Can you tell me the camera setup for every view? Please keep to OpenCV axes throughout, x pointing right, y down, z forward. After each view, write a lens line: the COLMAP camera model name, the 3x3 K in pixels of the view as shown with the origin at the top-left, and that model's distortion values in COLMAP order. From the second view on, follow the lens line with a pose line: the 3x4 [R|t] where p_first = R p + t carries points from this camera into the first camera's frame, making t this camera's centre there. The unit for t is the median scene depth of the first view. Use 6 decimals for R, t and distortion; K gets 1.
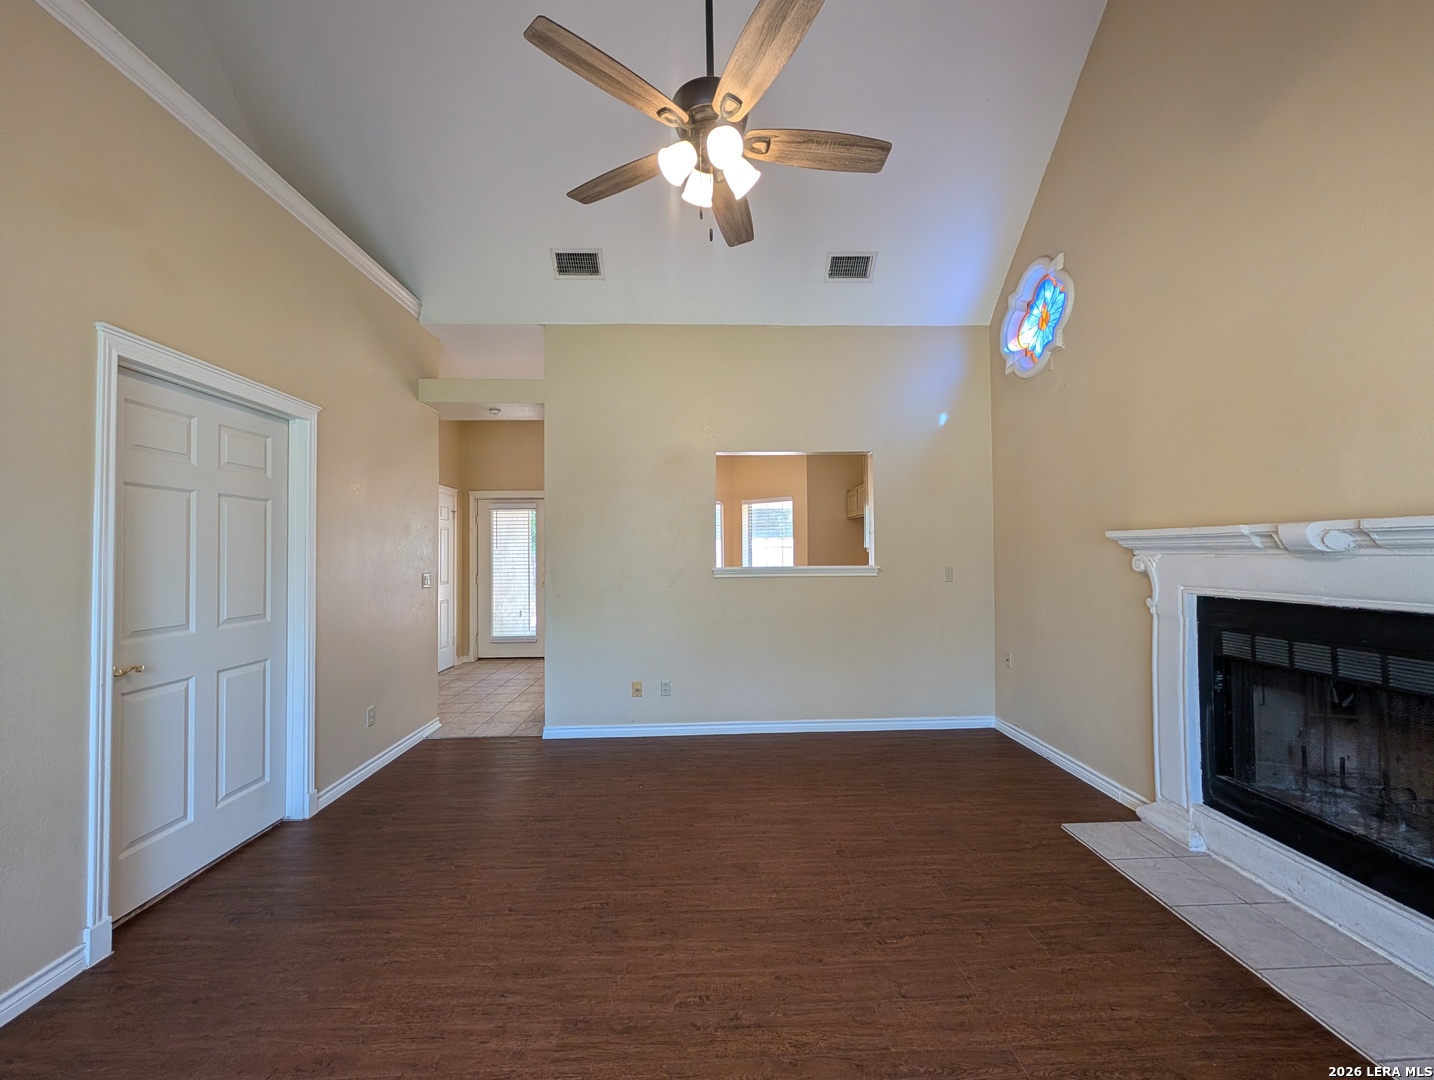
lens RADIAL K [[540.4, 0, 718.5], [0, 540.4, 541.5], [0, 0, 1]] dist [0.000310, 0.000080]
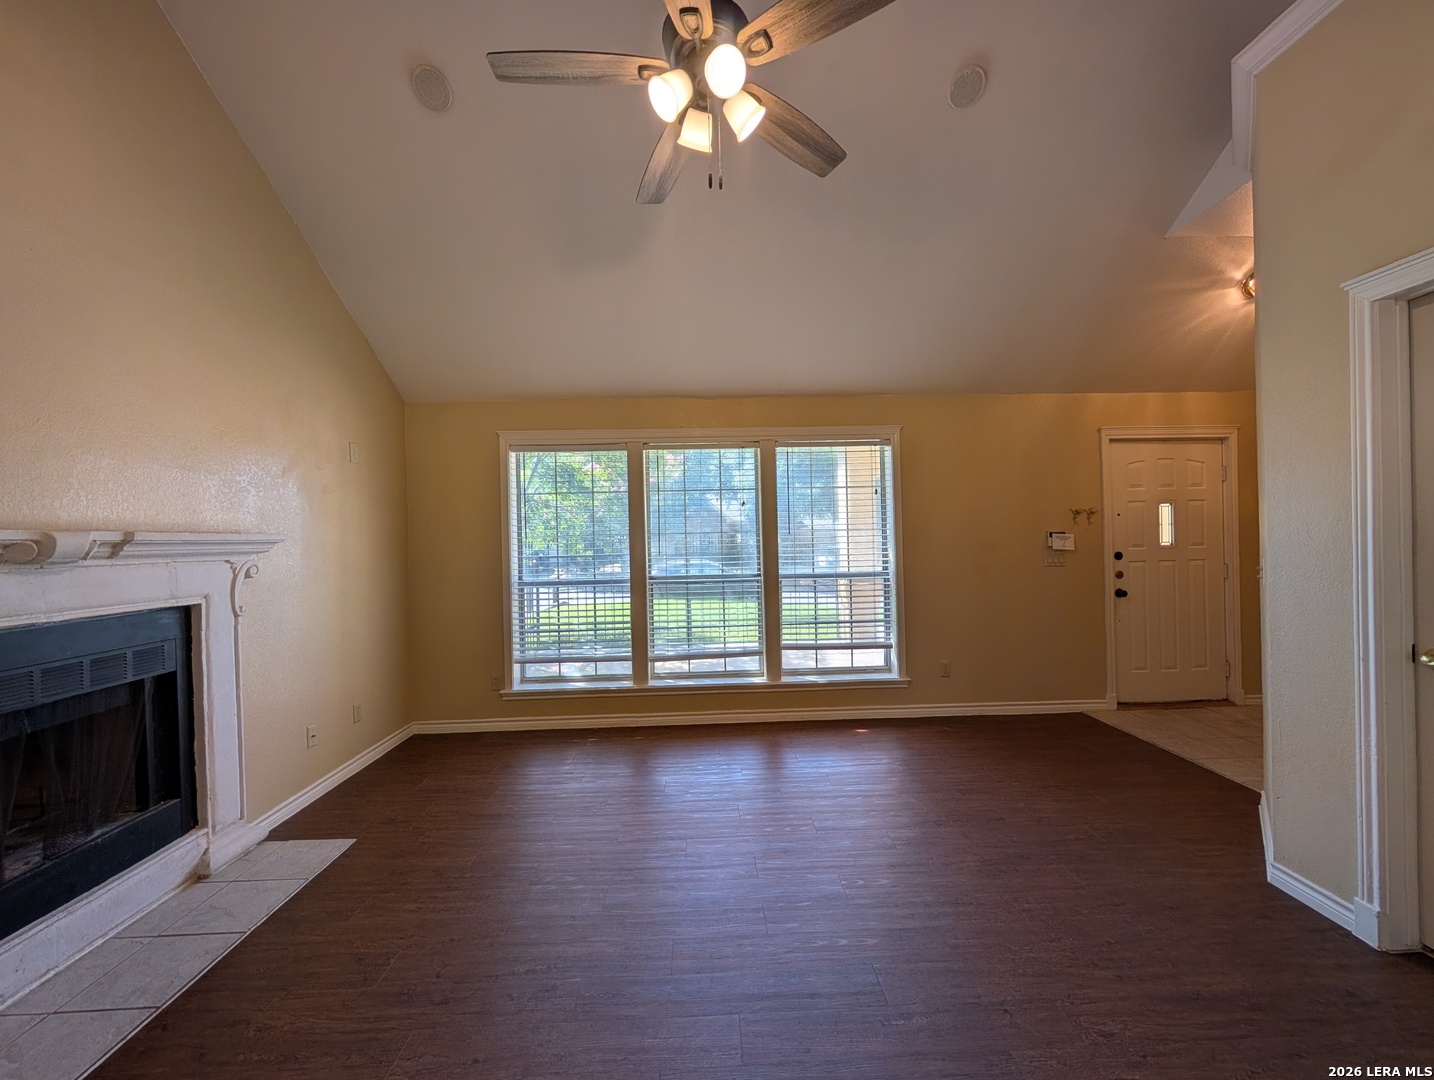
lens RADIAL K [[540.4, 0, 718.5], [0, 540.4, 541.5], [0, 0, 1]] dist [0.000310, 0.000080]
pose [[-0.999472, 0.032113, 0.004916, -0.006996], [0.032002, 0.999263, -0.021192, 0.020583], [-0.005593, -0.021024, -0.999763, 1.072562]]
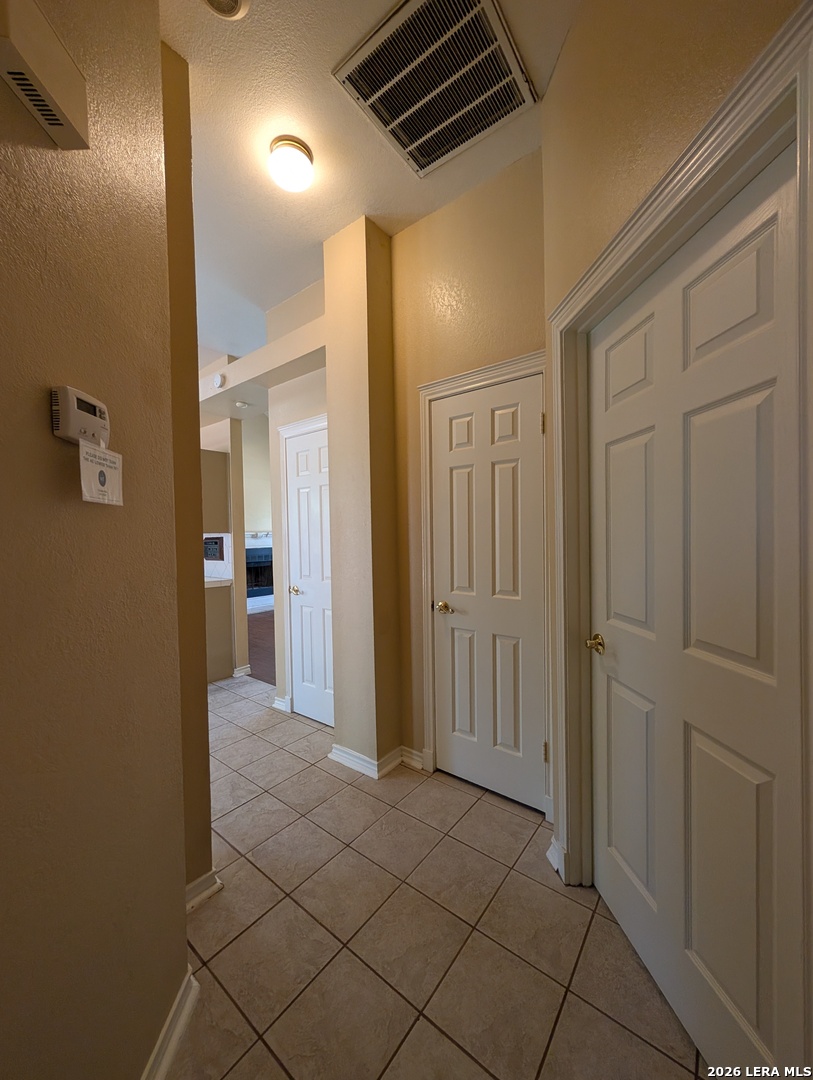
lens RADIAL K [[408.6, 0, 406.0], [0, 408.6, 543.2], [0, 0, 1]] dist [-0.000834, 0.000008]
pose [[-0.770142, 0.009978, 0.637794, -1.497473], [0.010619, 0.999940, -0.002822, 0.055994], [-0.637784, 0.004599, -0.770202, 1.810845]]
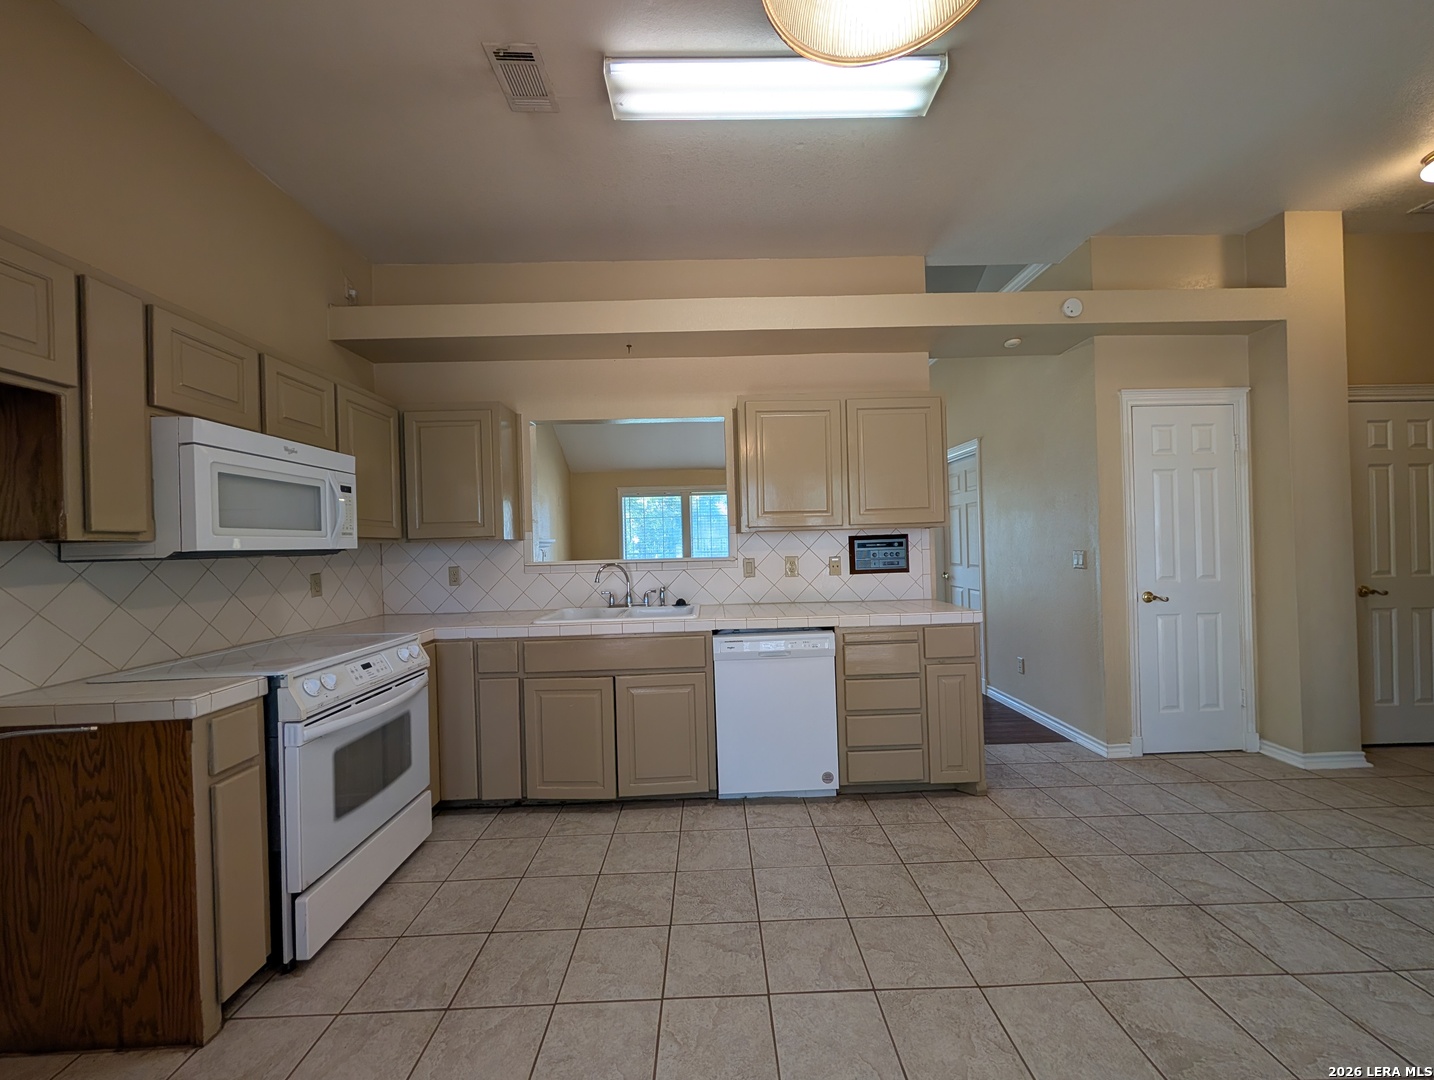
lens RADIAL K [[542.5, 0, 719.9], [0, 542.5, 541.2], [0, 0, 1]] dist [-0.000834, 0.000008]
pose [[-0.999318, 0.035363, 0.010606, 0.001094], [0.035100, 0.999095, -0.024020, 0.053825], [-0.011446, -0.023632, -0.999655, 2.233897]]
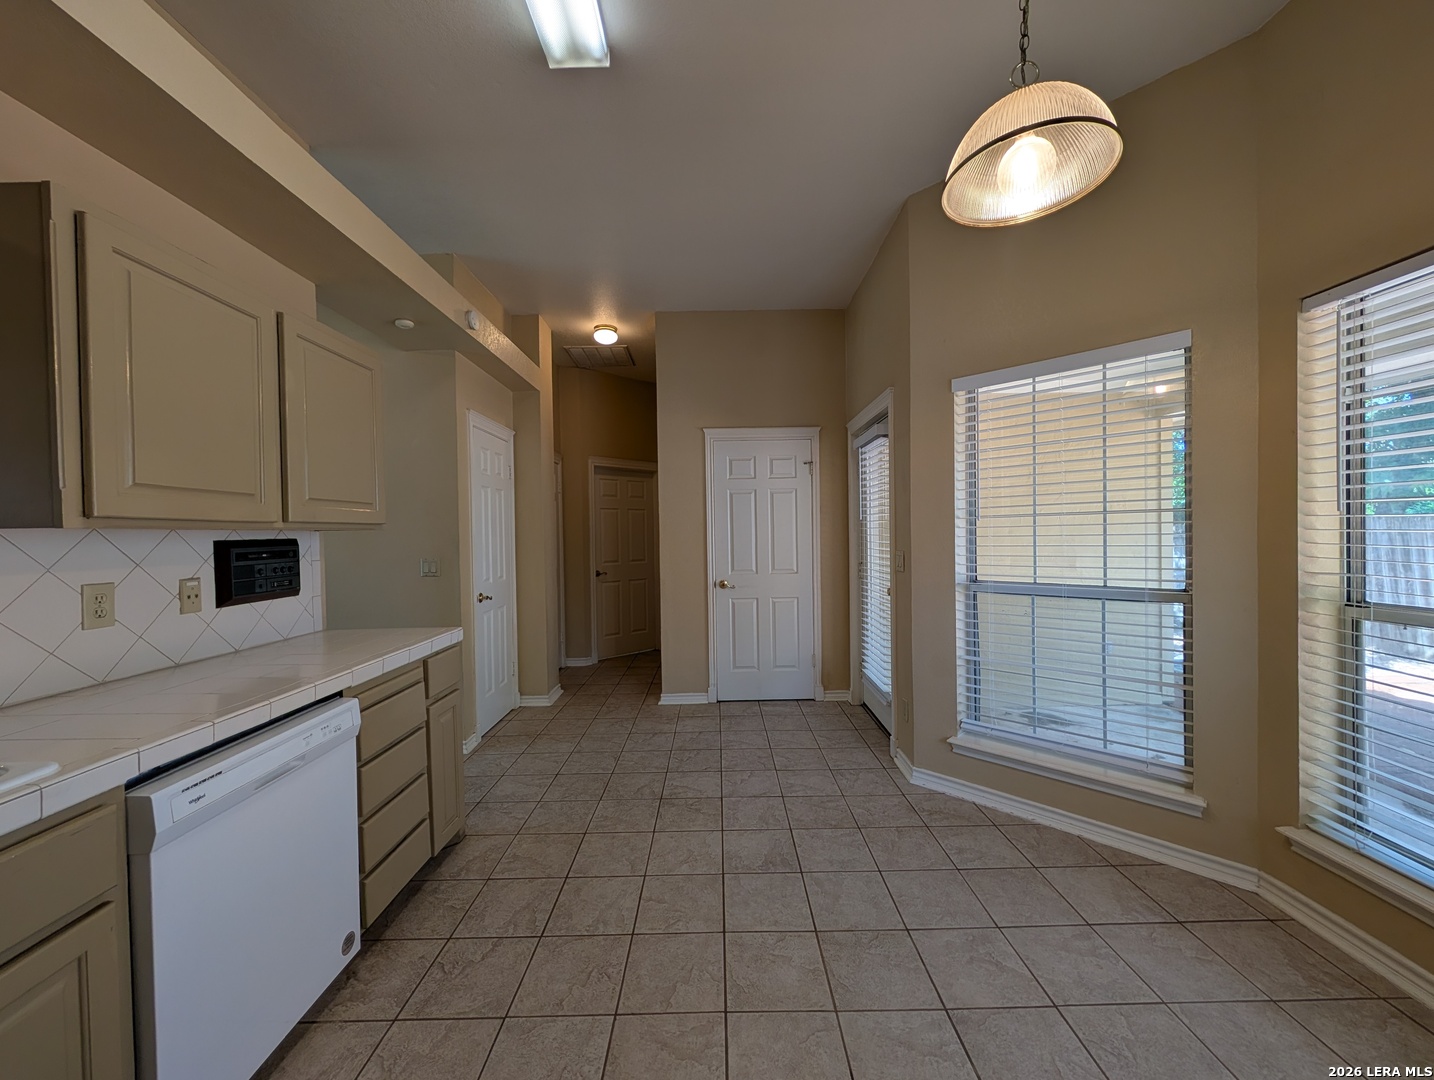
lens RADIAL K [[540.4, 0, 718.5], [0, 540.4, 541.5], [0, 0, 1]] dist [0.000310, 0.000080]
pose [[-0.022717, 0.024236, -0.999448, 0.322980], [0.033390, 0.999167, 0.023471, 0.033922], [0.999184, -0.032839, -0.023508, 1.775598]]
